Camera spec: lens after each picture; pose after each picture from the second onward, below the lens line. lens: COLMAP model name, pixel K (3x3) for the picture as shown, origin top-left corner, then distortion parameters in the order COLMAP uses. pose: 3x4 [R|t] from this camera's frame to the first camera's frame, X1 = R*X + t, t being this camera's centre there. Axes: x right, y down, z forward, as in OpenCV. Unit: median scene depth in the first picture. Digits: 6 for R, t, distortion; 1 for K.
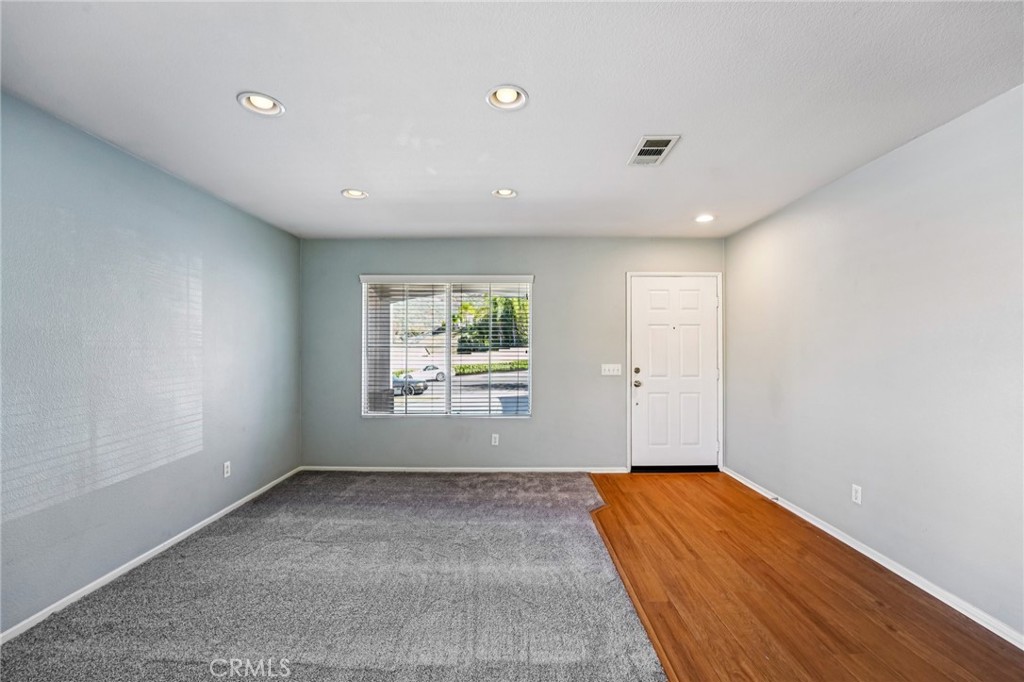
lens RADIAL K [[416.4, 0, 511.6], [0, 416.4, 343.2], [0, 0, 1]] dist [-0.025538, 0.001217]
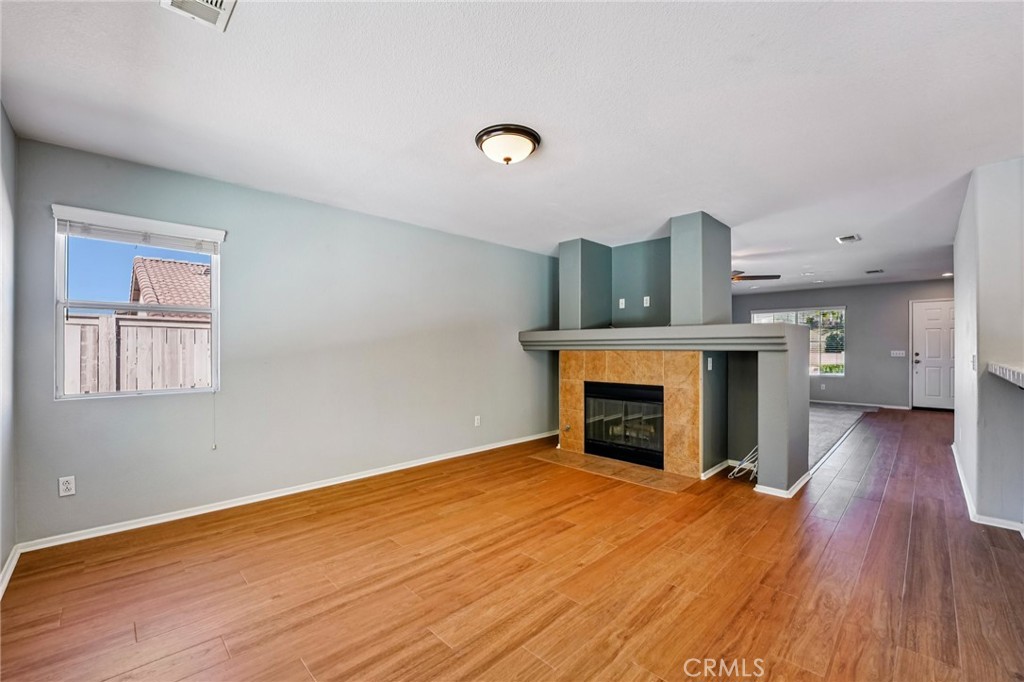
lens RADIAL K [[416.4, 0, 510.5], [0, 416.4, 344.3], [0, 0, 1]] dist [-0.025538, 0.001217]
pose [[0.700925, -0.008958, -0.713178, 0.324072], [0.011106, 0.999937, -0.001645, 0.005230], [0.713148, -0.006768, 0.700981, -1.517264]]
